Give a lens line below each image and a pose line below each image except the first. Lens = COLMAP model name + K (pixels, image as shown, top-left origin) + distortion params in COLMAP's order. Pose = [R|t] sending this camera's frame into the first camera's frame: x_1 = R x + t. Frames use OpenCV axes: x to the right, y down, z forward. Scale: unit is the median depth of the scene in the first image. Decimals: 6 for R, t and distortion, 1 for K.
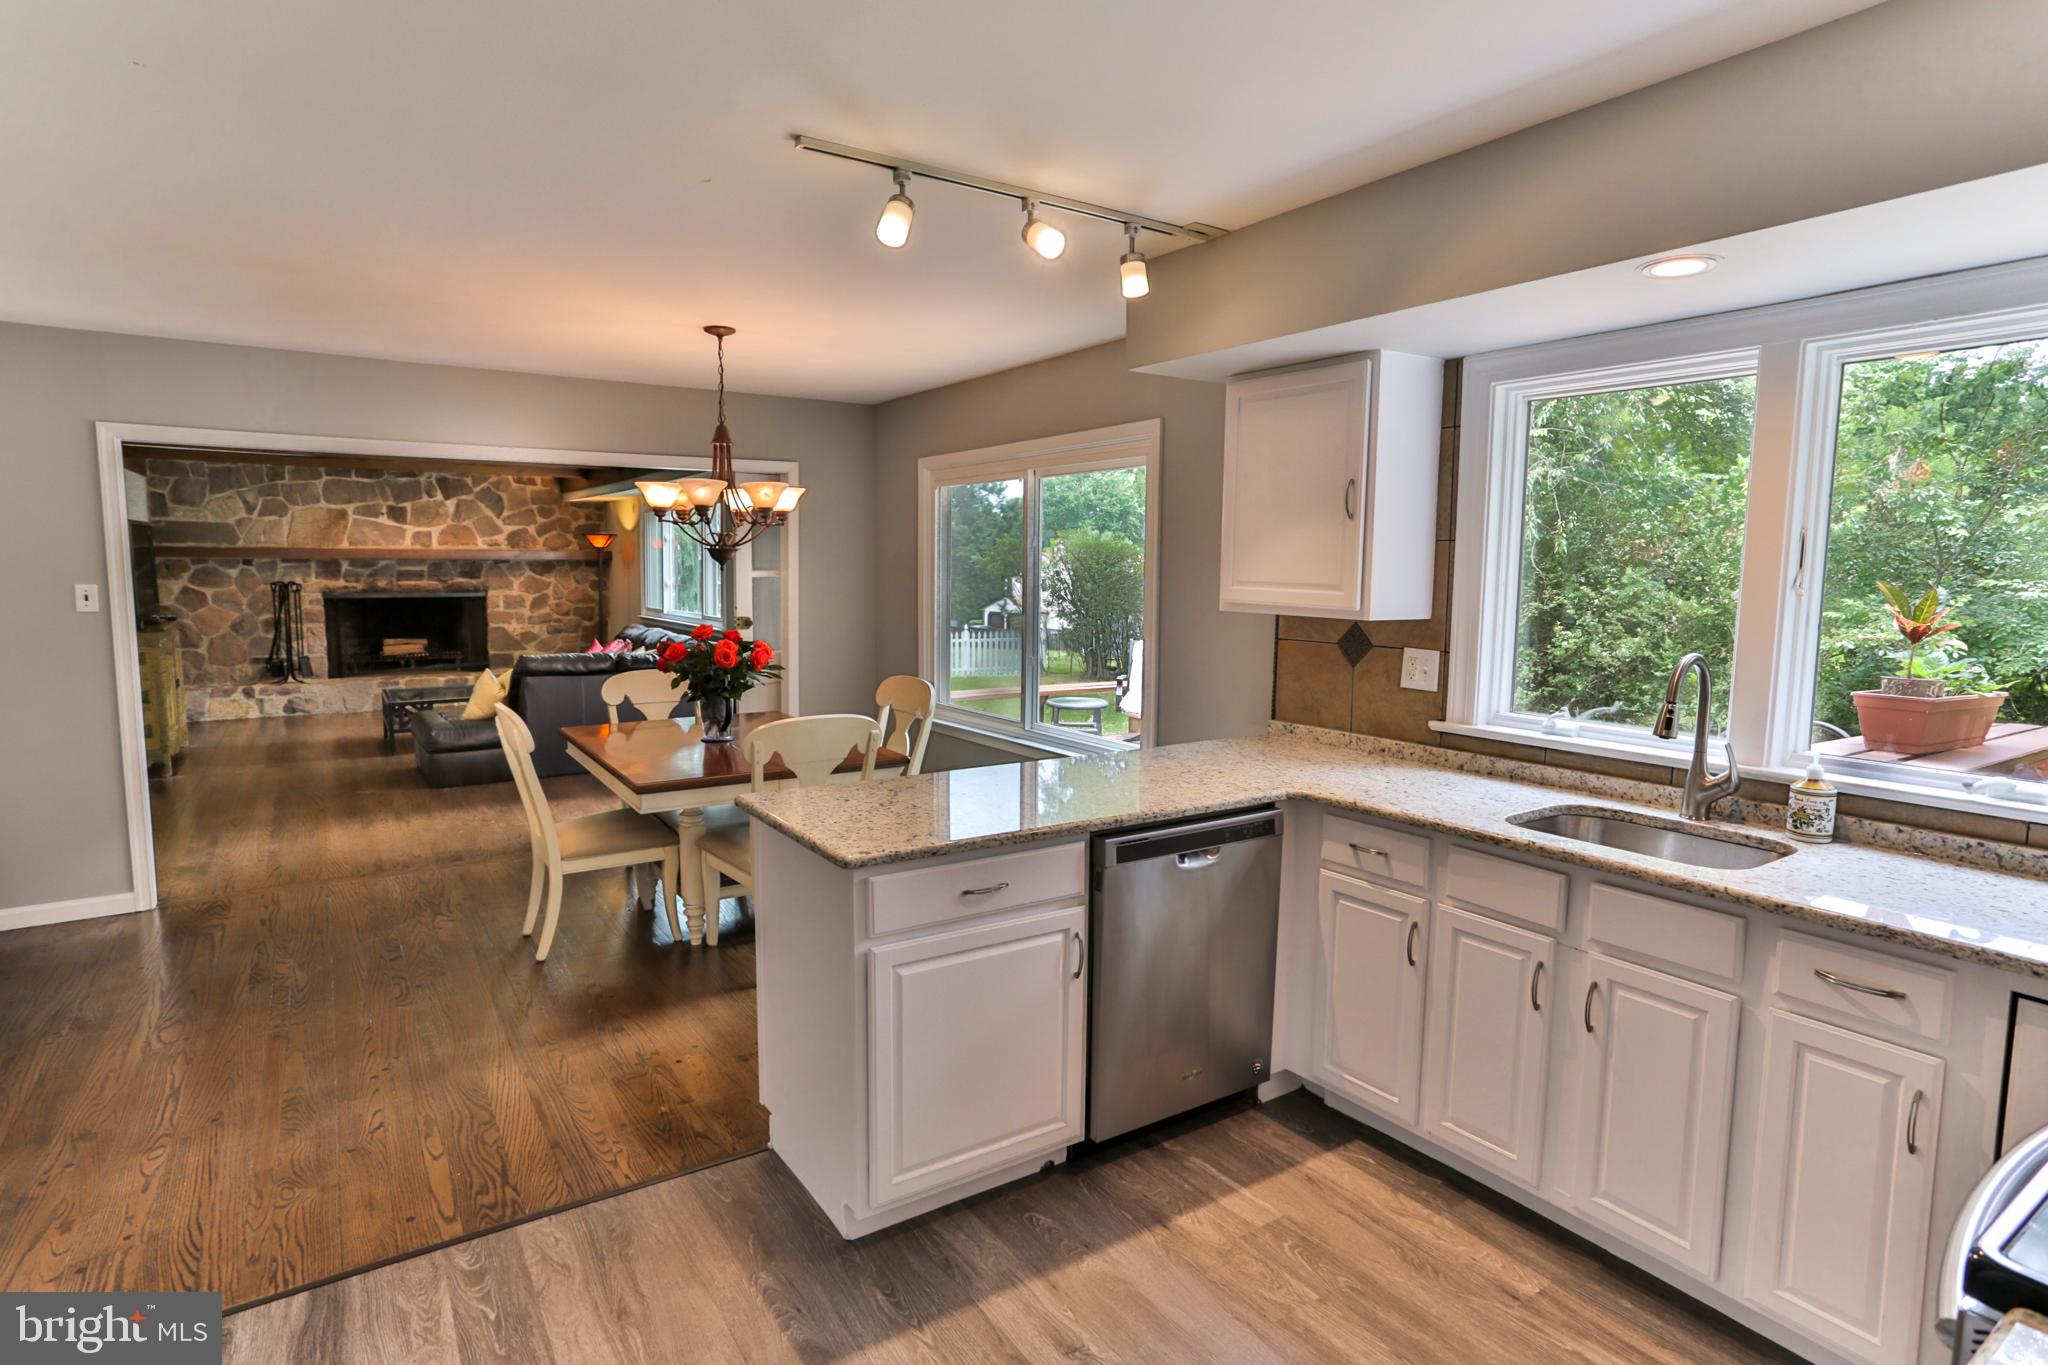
lens RADIAL K [[1077.6, 0, 1005.4], [0, 1077.6, 671.1], [0, 0, 1]] dist [-0.054269, 0.051675]
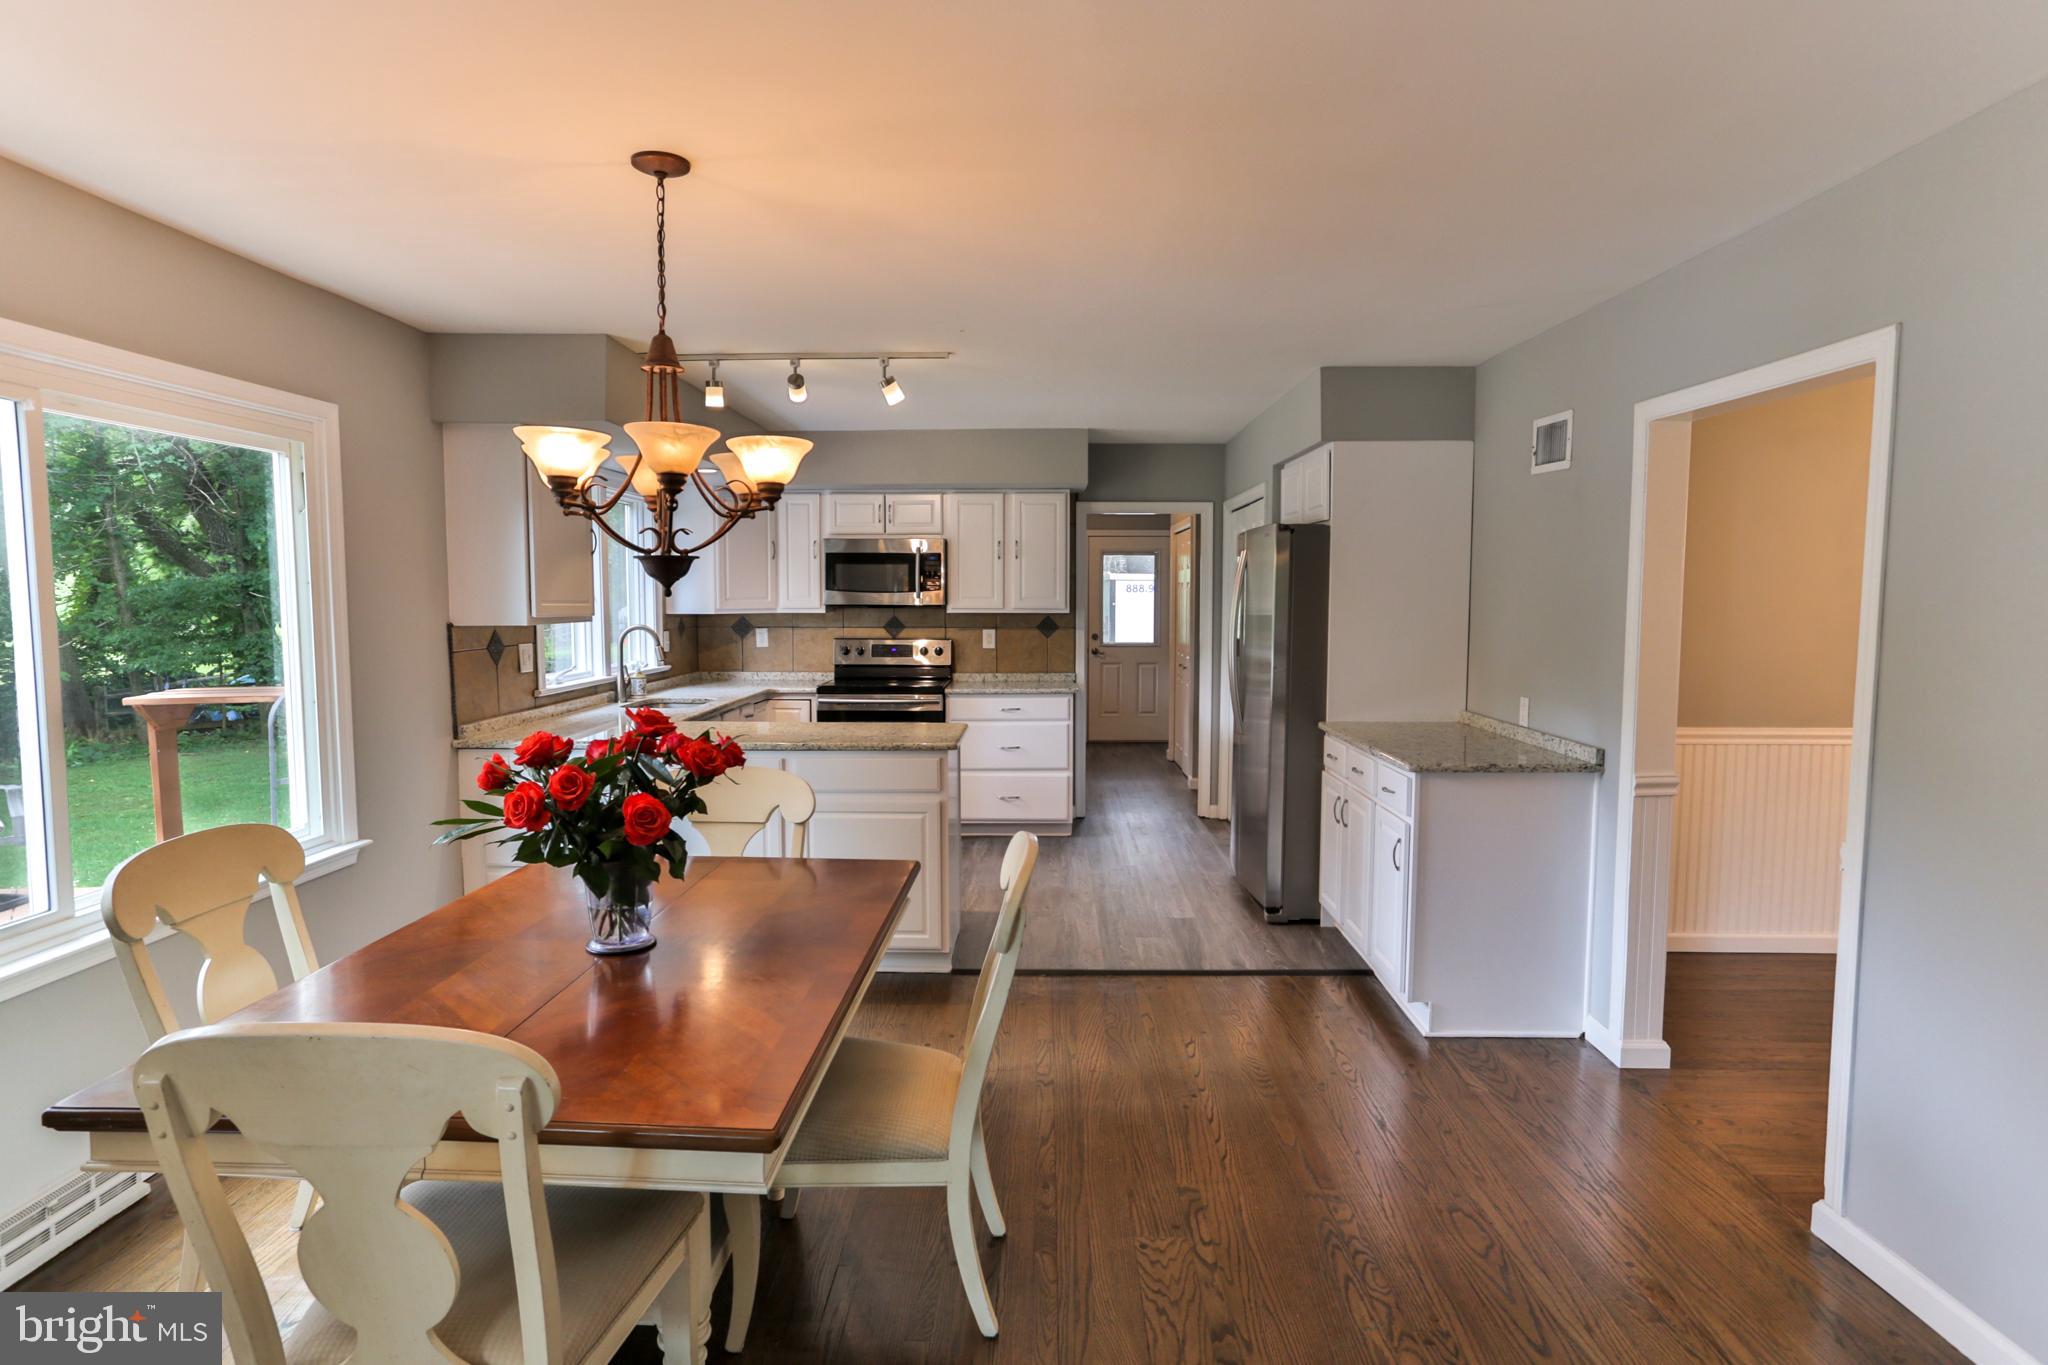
lens RADIAL K [[1086.6, 0, 1024.4], [0, 1086.6, 675.5], [0, 0, 1]] dist [-0.053531, 0.039417]
pose [[-0.822633, -0.054983, 0.565908, -1.673385], [0.047539, 0.985177, 0.164824, -0.315681], [-0.566582, 0.162492, -0.807825, 3.093652]]
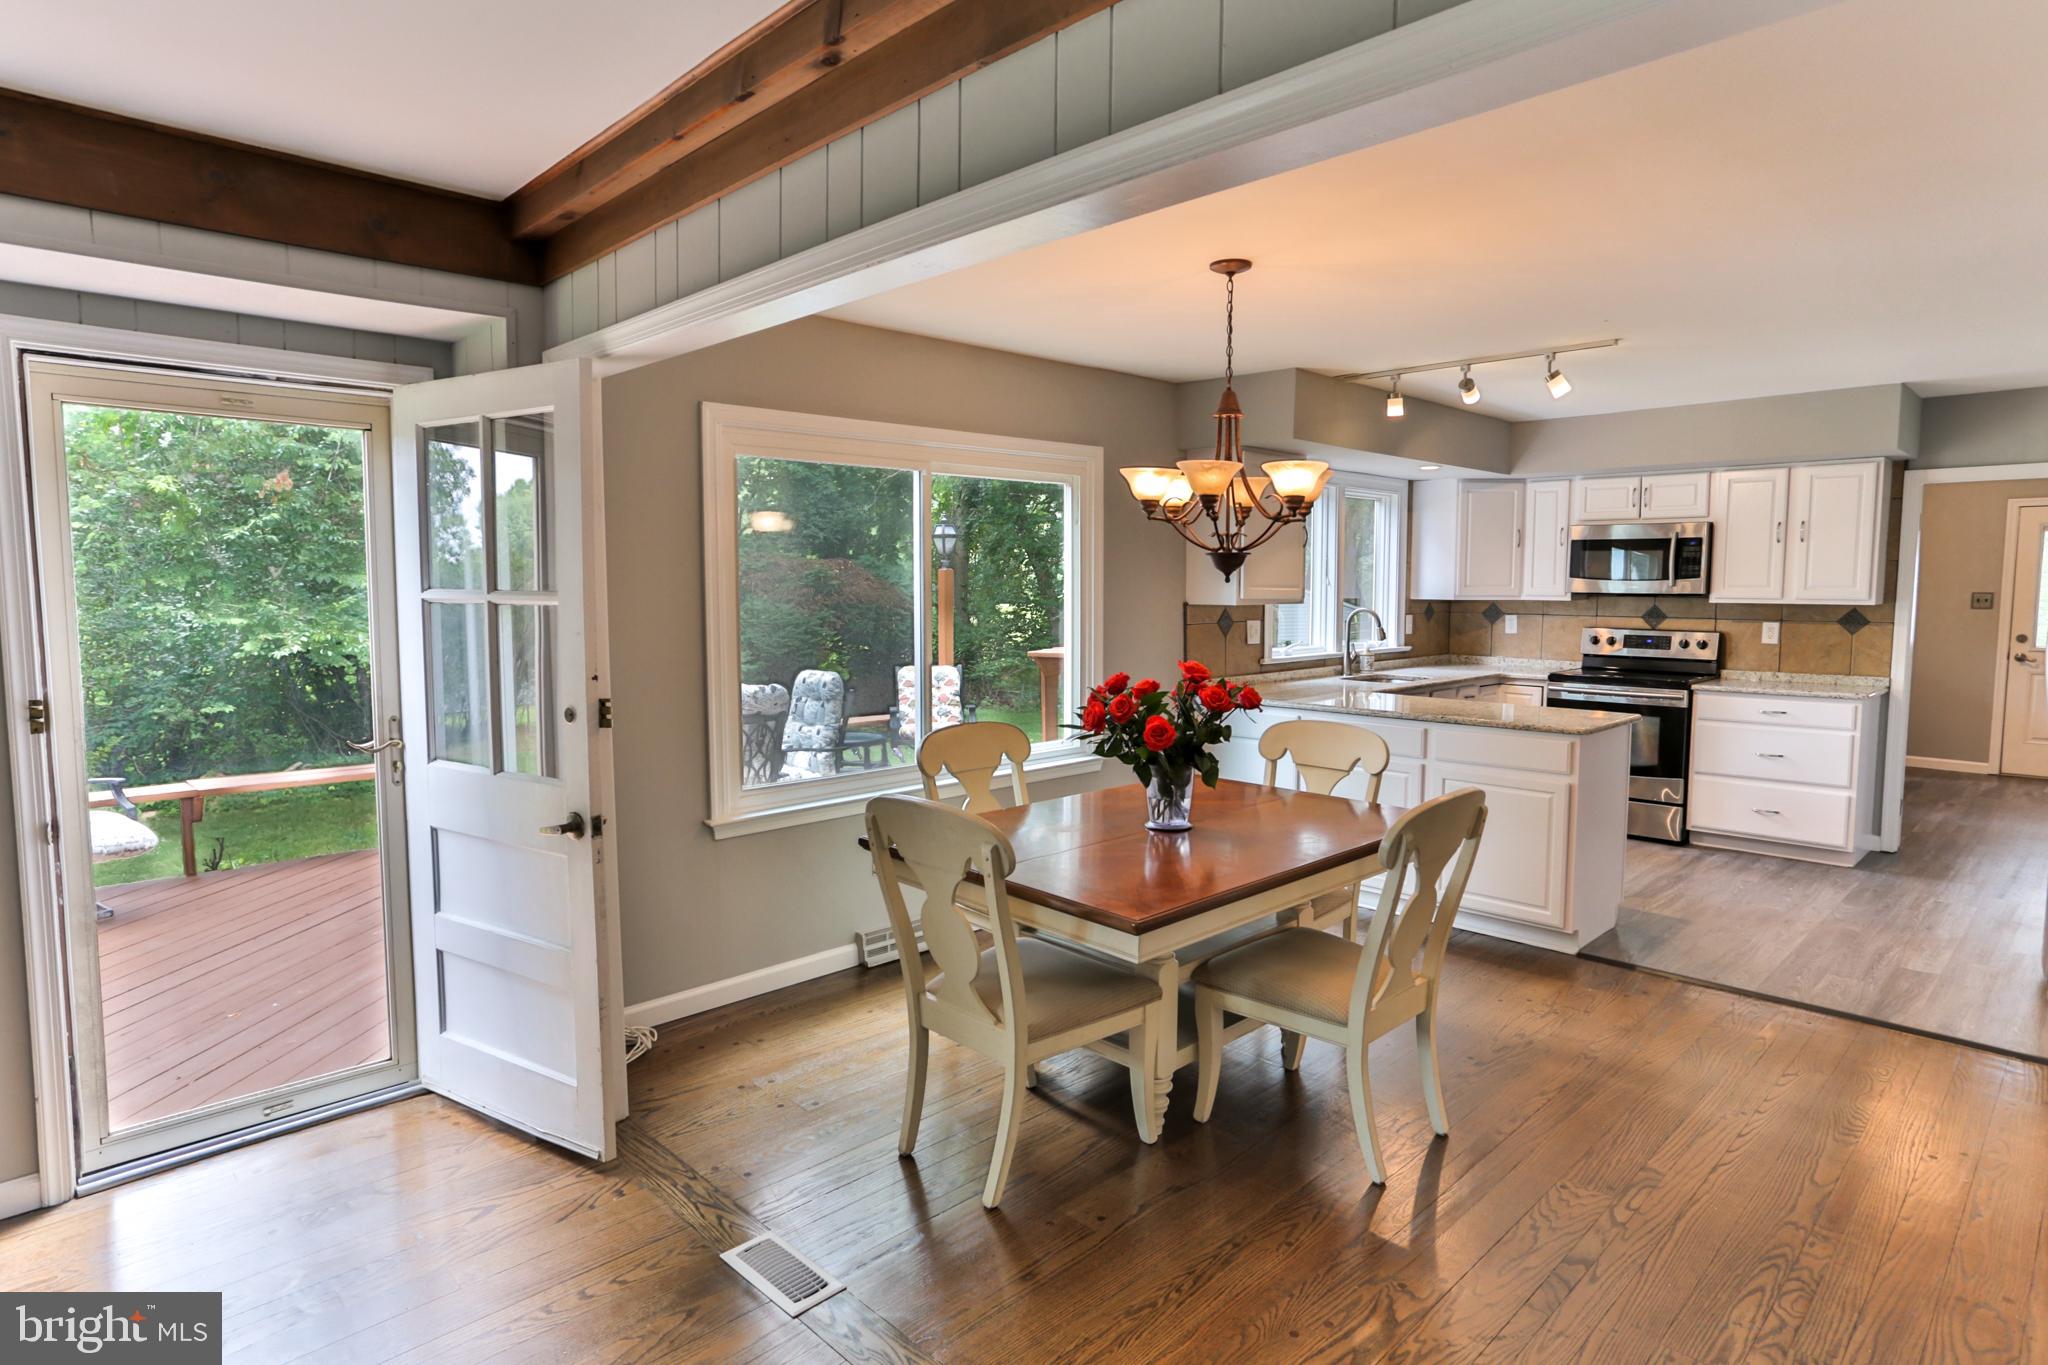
lens RADIAL K [[1109.3, 0, 1024.0], [0, 1109.3, 682.5], [0, 0, 1]] dist [-0.056410, 0.036932]
pose [[-0.183017, -0.102316, 0.977771, -2.295823], [0.098099, 0.987705, 0.121718, -0.307220], [-0.978203, 0.118194, -0.170730, 2.927718]]
